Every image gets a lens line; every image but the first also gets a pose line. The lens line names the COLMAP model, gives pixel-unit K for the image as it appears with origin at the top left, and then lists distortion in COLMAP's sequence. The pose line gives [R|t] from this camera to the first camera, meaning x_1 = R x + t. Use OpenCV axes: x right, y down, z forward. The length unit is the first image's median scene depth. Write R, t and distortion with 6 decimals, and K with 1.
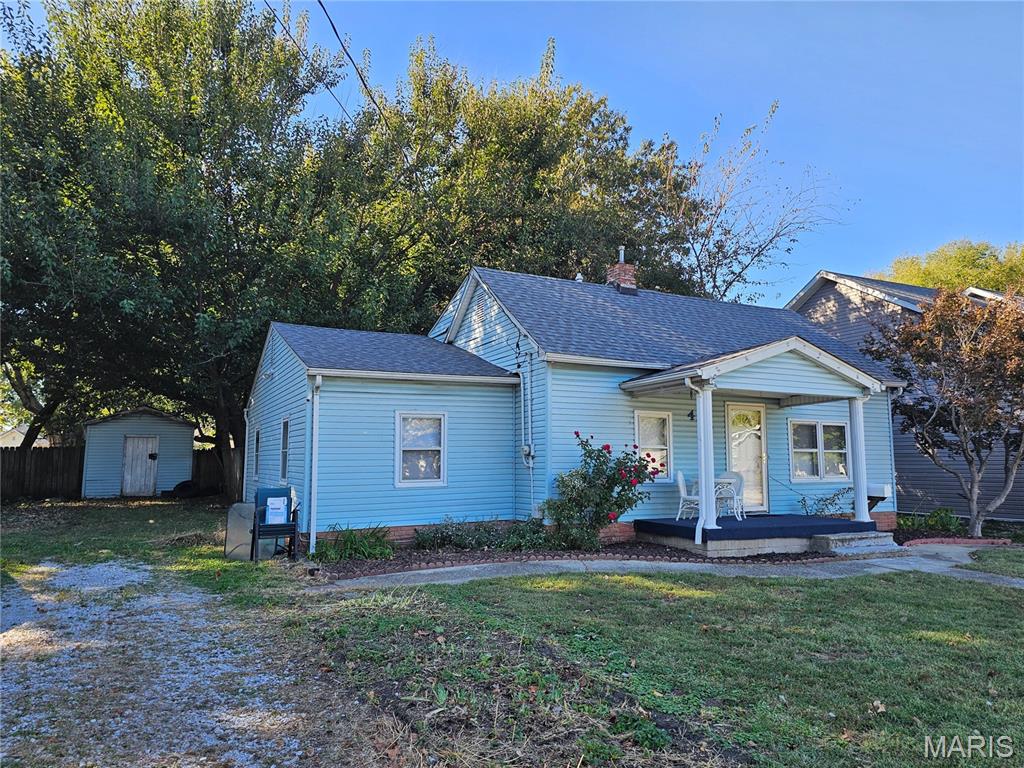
lens RADIAL K [[699.2, 0, 512.0], [0, 699.2, 384.0], [0, 0, 1]] dist [0.068933, -0.064190]
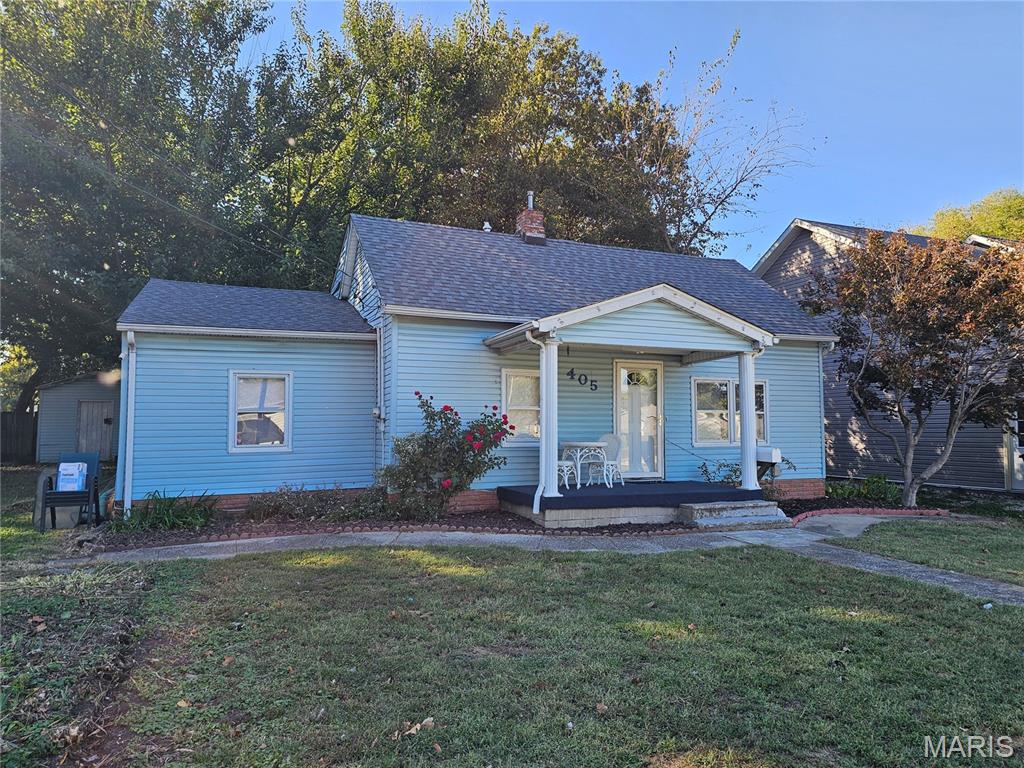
lens RADIAL K [[699.2, 0, 512.0], [0, 699.2, 384.0], [0, 0, 1]] dist [0.068933, -0.064190]
pose [[0.997817, -0.005188, -0.065831, 0.250019], [0.008384, 0.998795, 0.048361, 0.013733], [0.065501, -0.048808, 0.996658, 0.090184]]
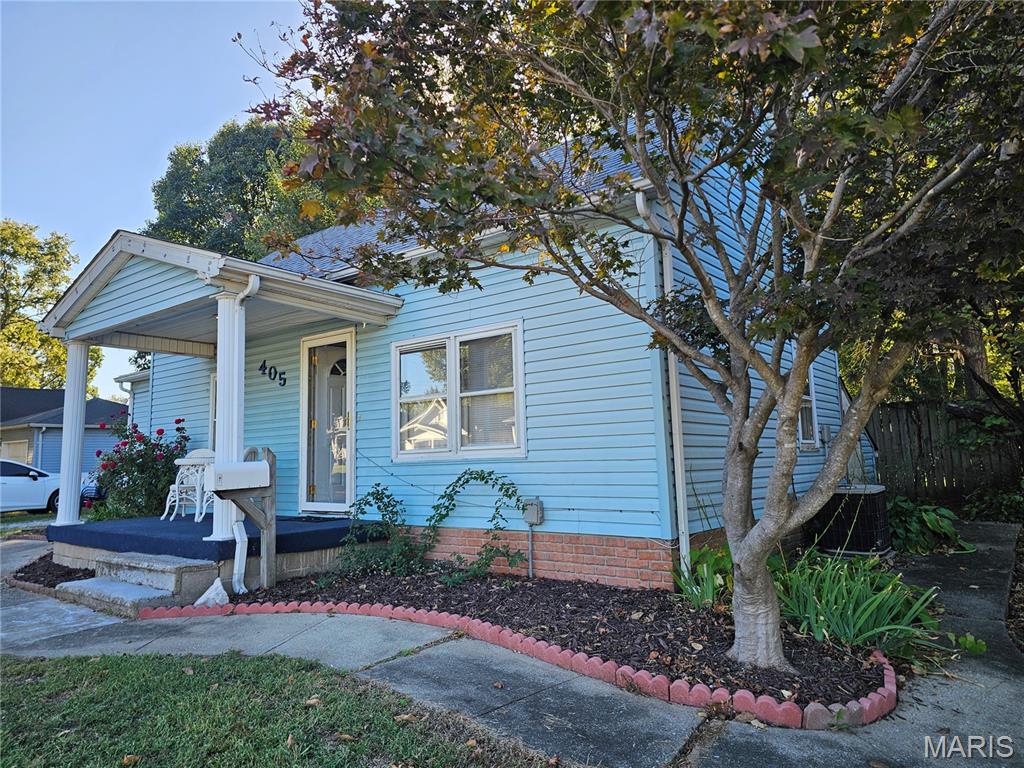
lens RADIAL K [[699.2, 0, 512.0], [0, 699.2, 384.0], [0, 0, 1]] dist [0.068933, -0.064190]
pose [[0.423687, -0.113915, -0.898617, 1.062490], [0.122814, 0.990124, -0.067610, 0.148808], [0.897444, -0.081718, 0.433493, 0.977020]]
